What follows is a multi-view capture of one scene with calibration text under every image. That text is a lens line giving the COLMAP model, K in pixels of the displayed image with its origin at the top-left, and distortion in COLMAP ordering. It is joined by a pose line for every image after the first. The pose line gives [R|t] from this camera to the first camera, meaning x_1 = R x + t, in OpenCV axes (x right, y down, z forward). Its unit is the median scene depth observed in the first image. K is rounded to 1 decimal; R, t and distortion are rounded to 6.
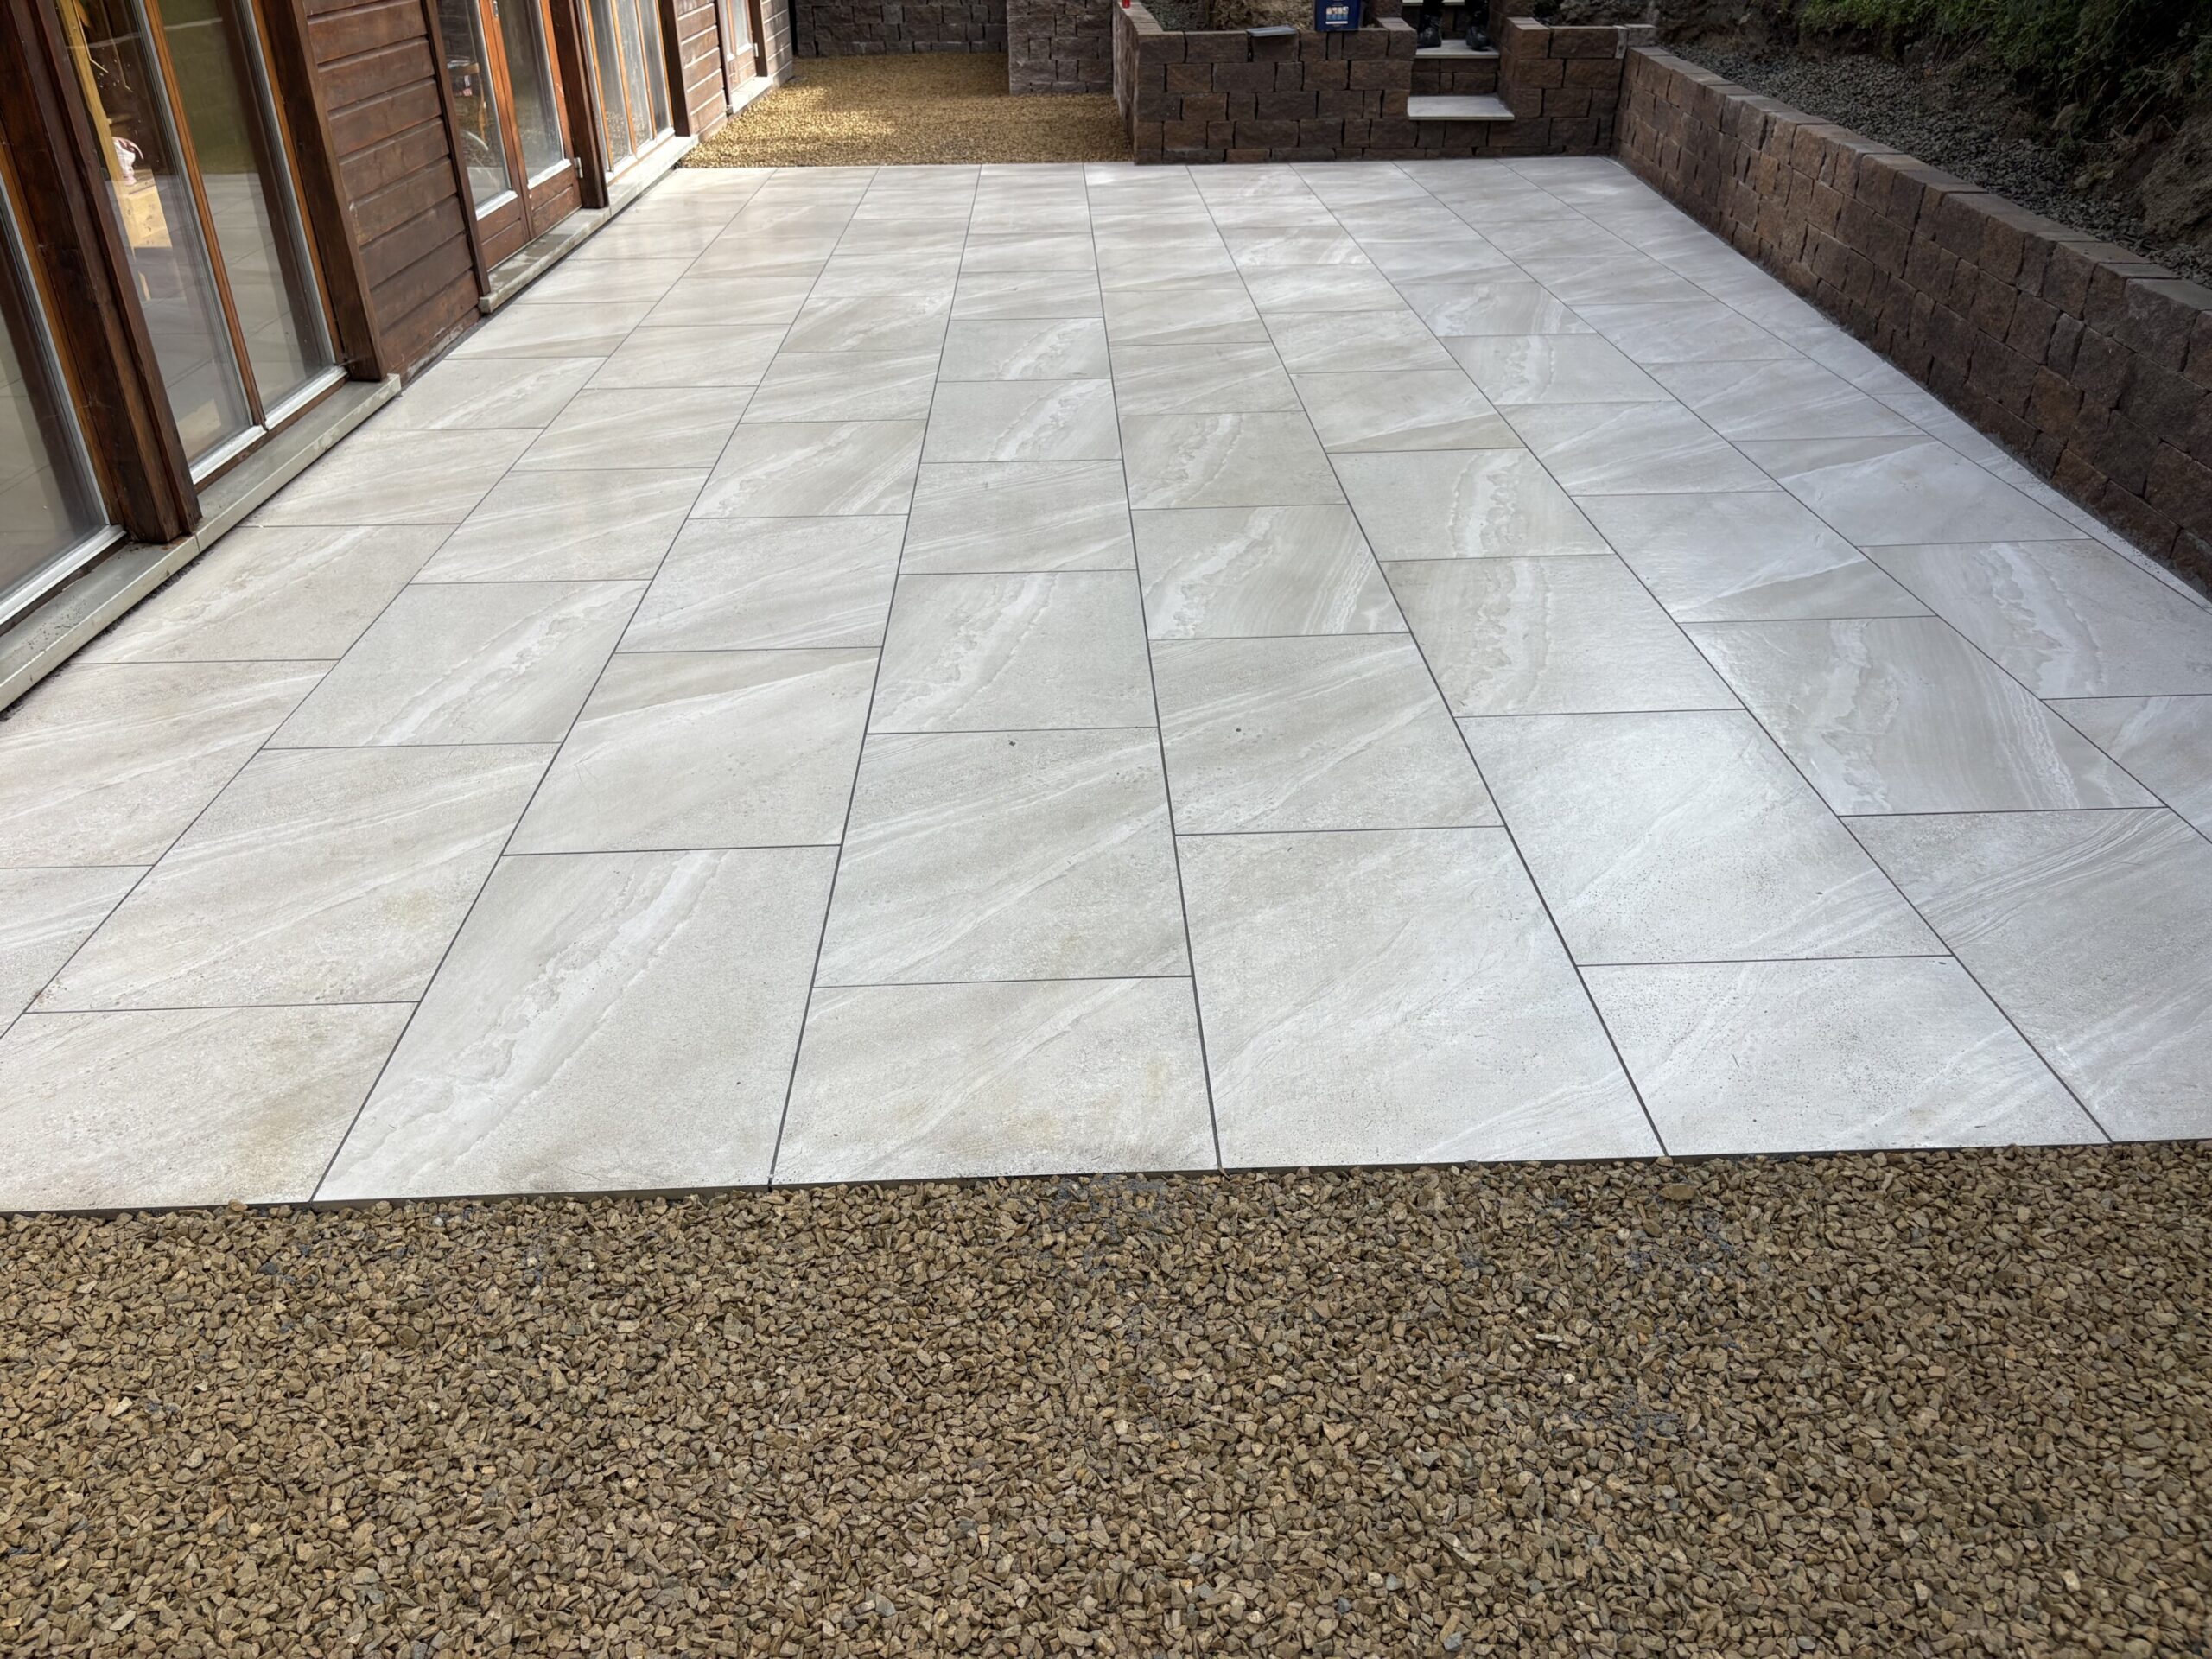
lens RADIAL K [[1713.3, 0, 1112.4], [0, 1713.3, 836.4], [0, 0, 1]] dist [0.059394, -0.082305]
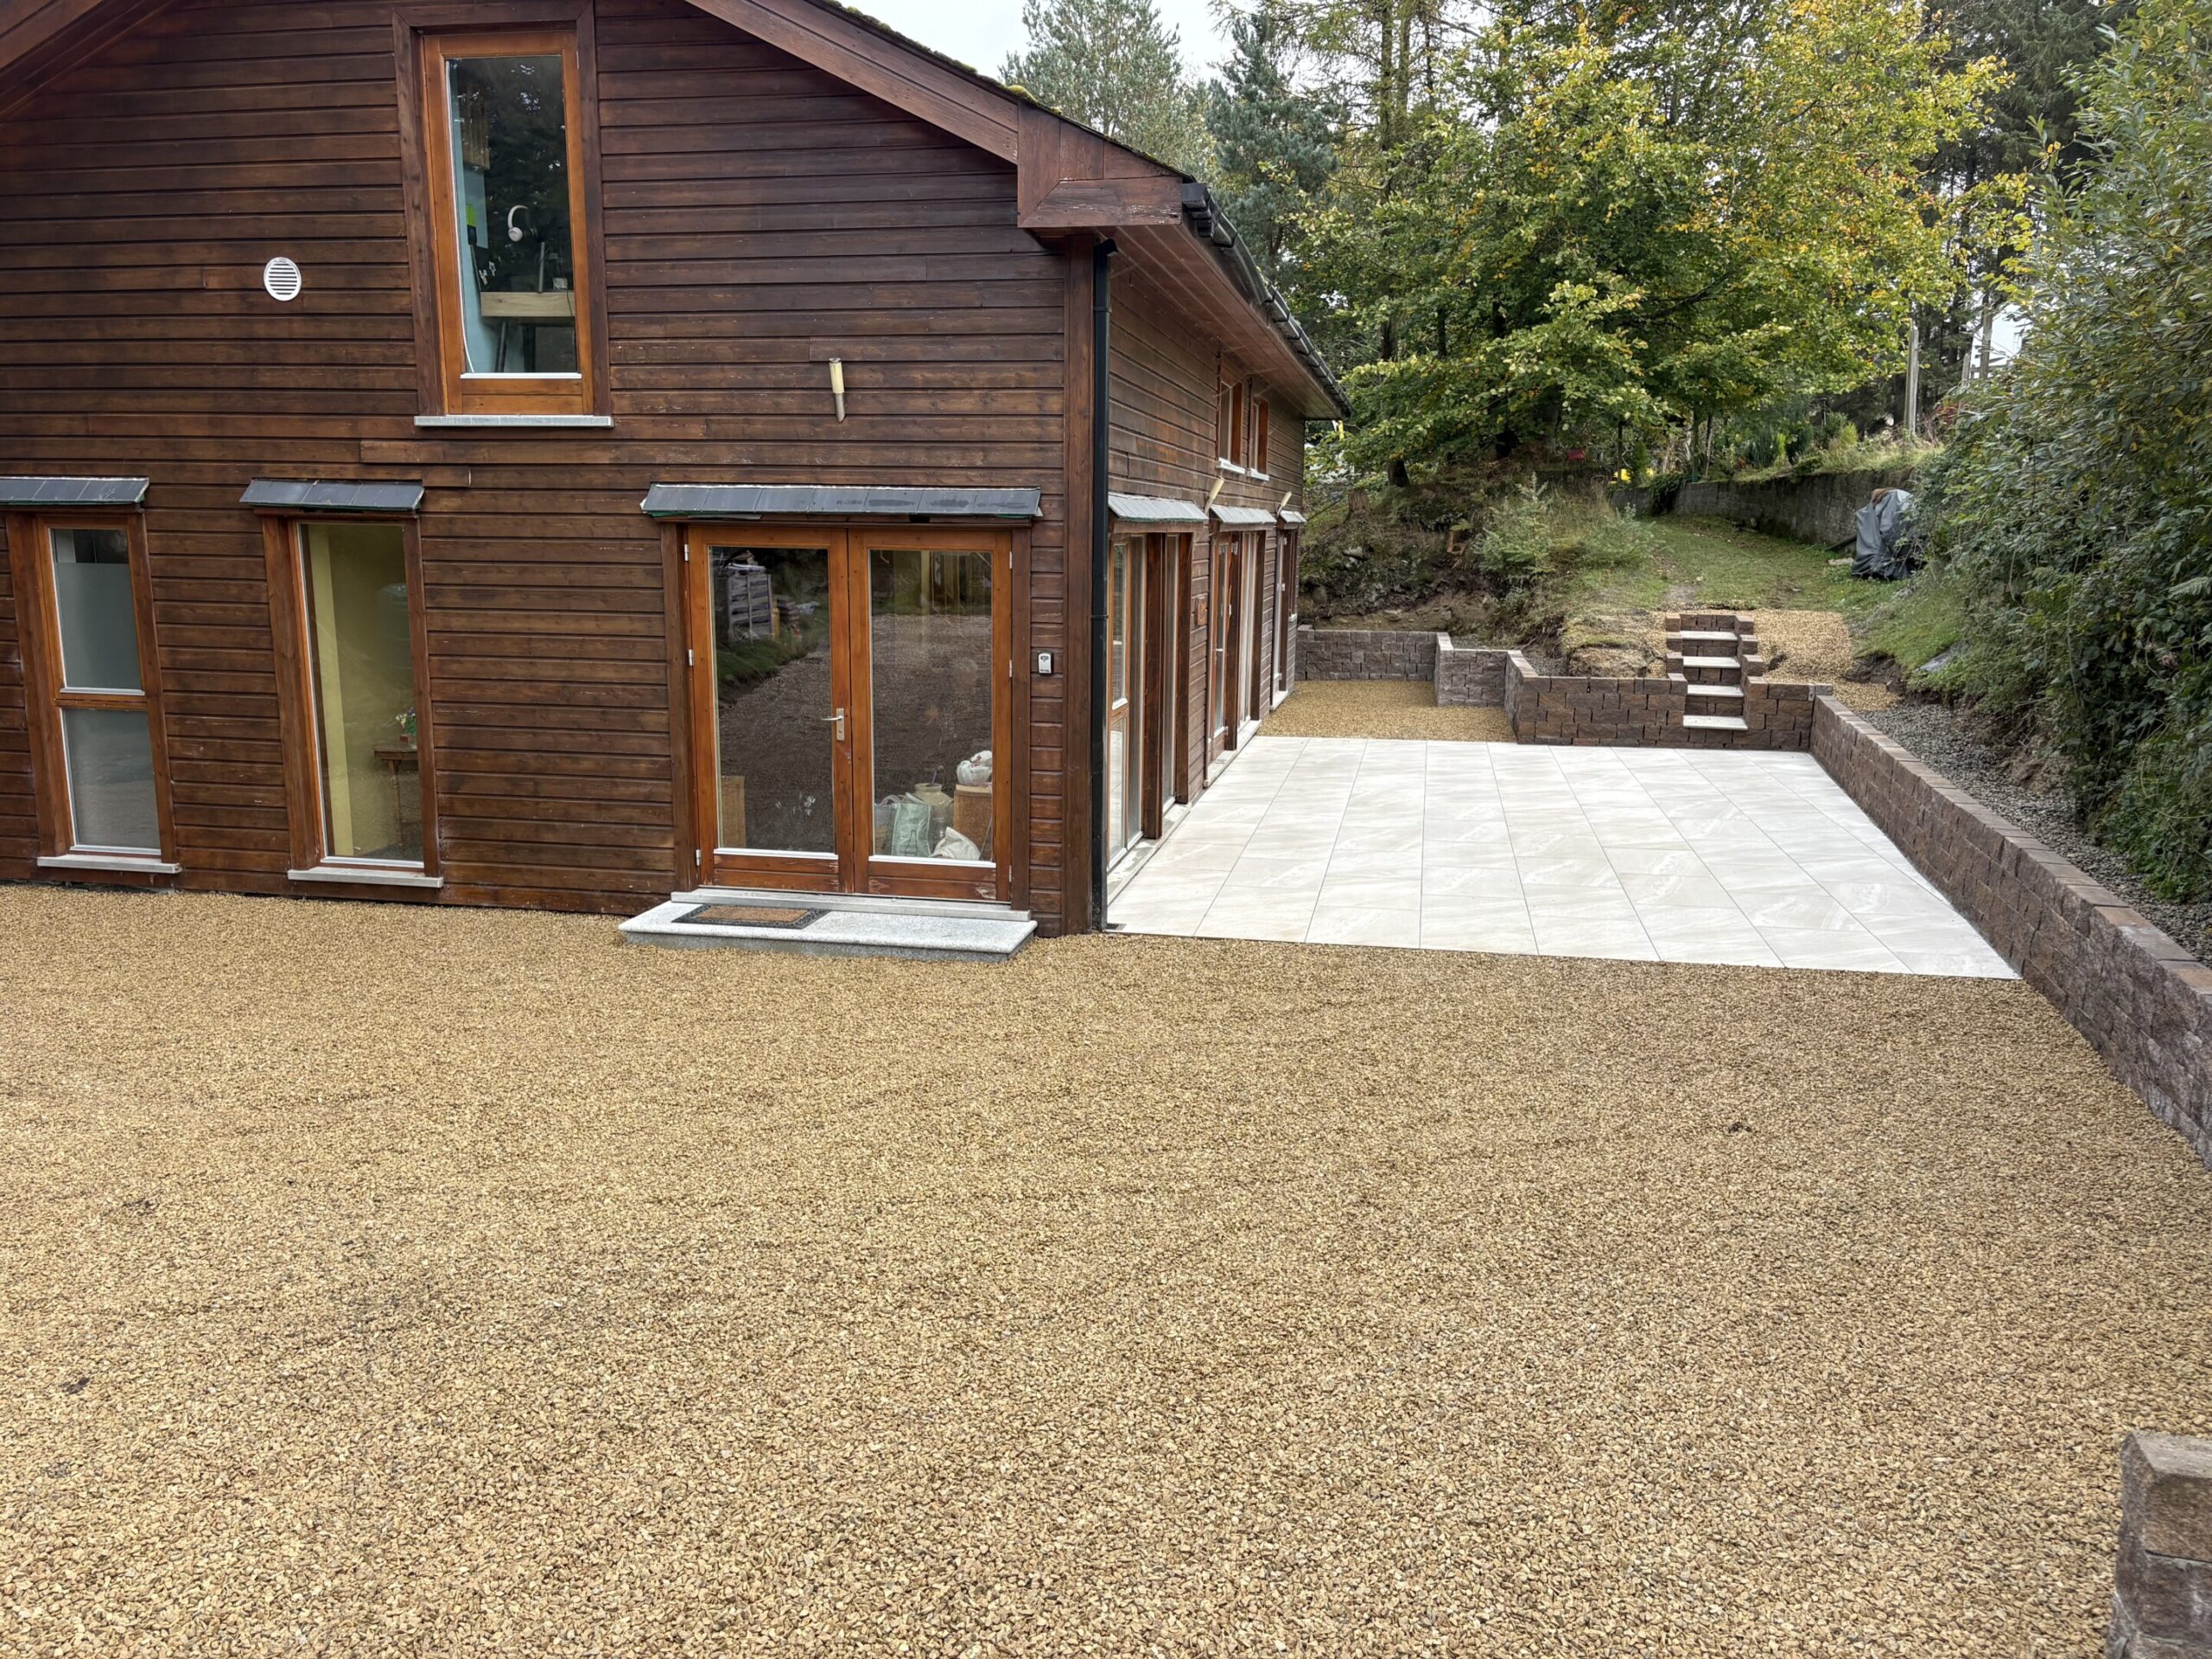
lens RADIAL K [[1716.6, 0, 1121.8], [0, 1716.6, 825.7], [0, 0, 1]] dist [0.064911, -0.089314]
pose [[0.977392, 0.053352, -0.204595, -0.076432], [-0.118215, 0.940159, -0.319572, 1.282845], [0.175302, 0.336533, 0.925211, -2.867730]]
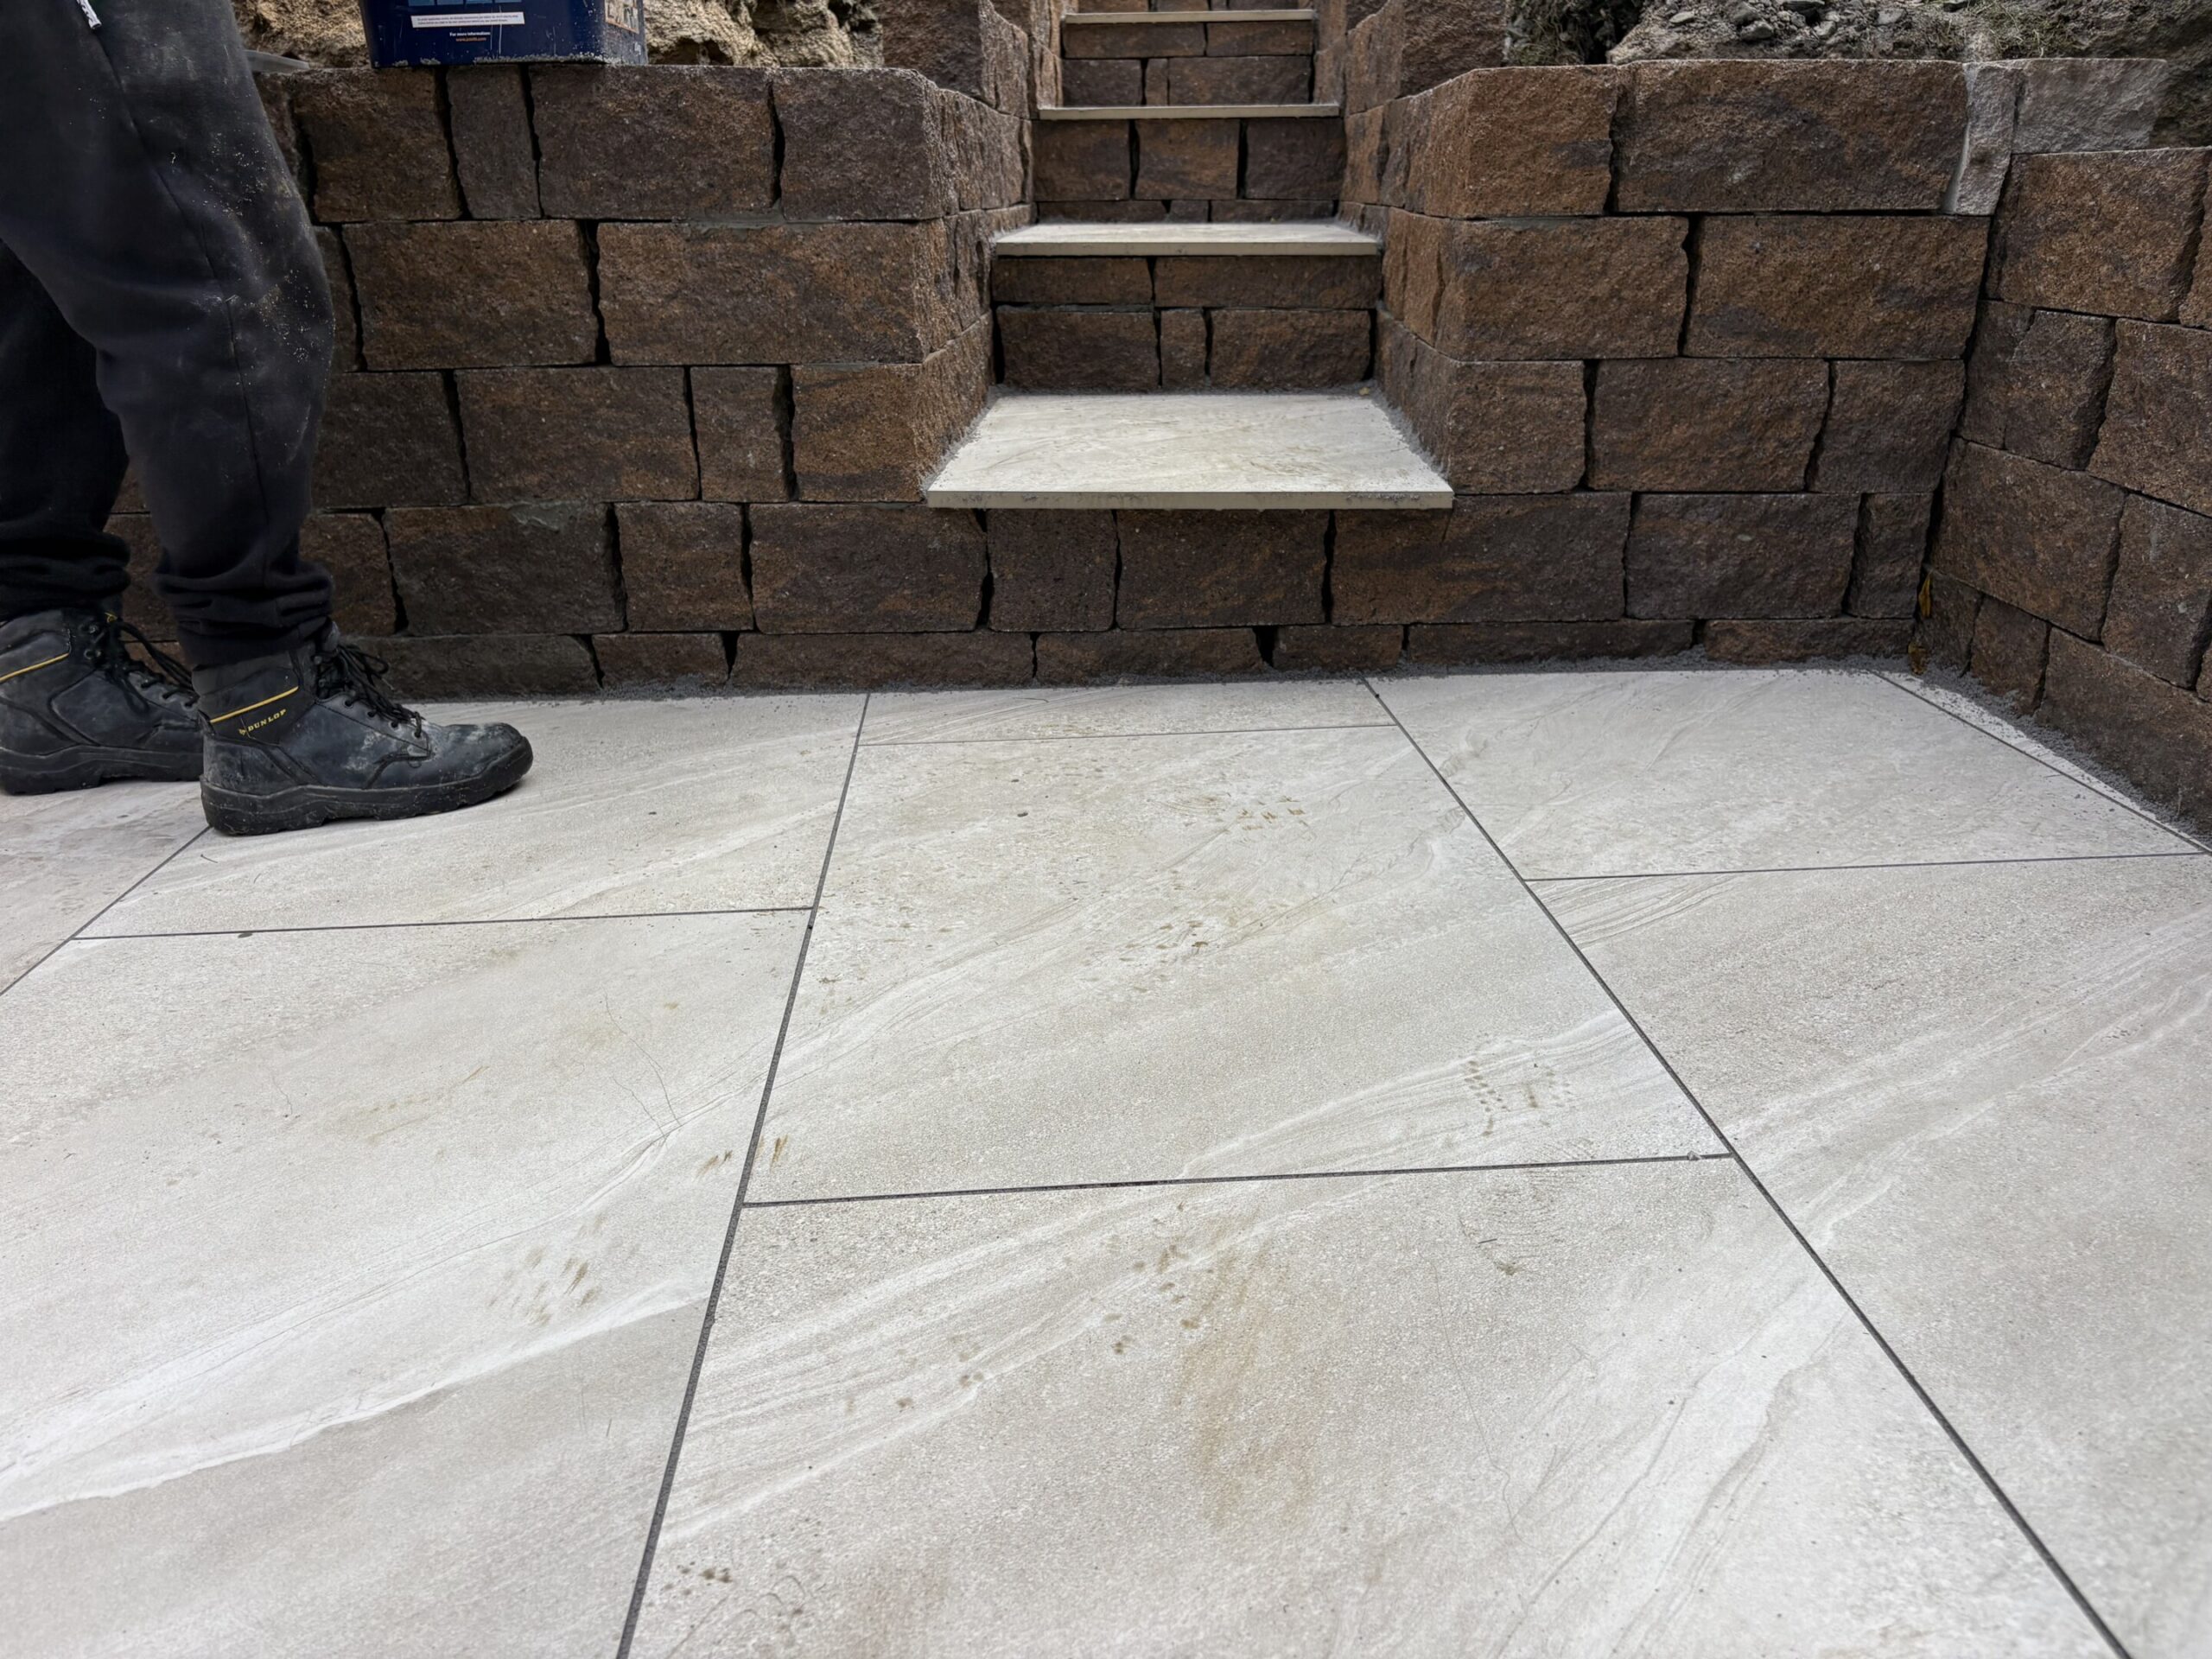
lens RADIAL K [[1713.3, 0, 1112.4], [0, 1713.3, 836.4], [0, 0, 1]] dist [0.059394, -0.082305]
pose [[0.999564, -0.013920, 0.026039, 0.823542], [0.017592, 0.989040, -0.146598, -1.532322], [-0.023713, 0.146992, 0.988853, 3.564407]]
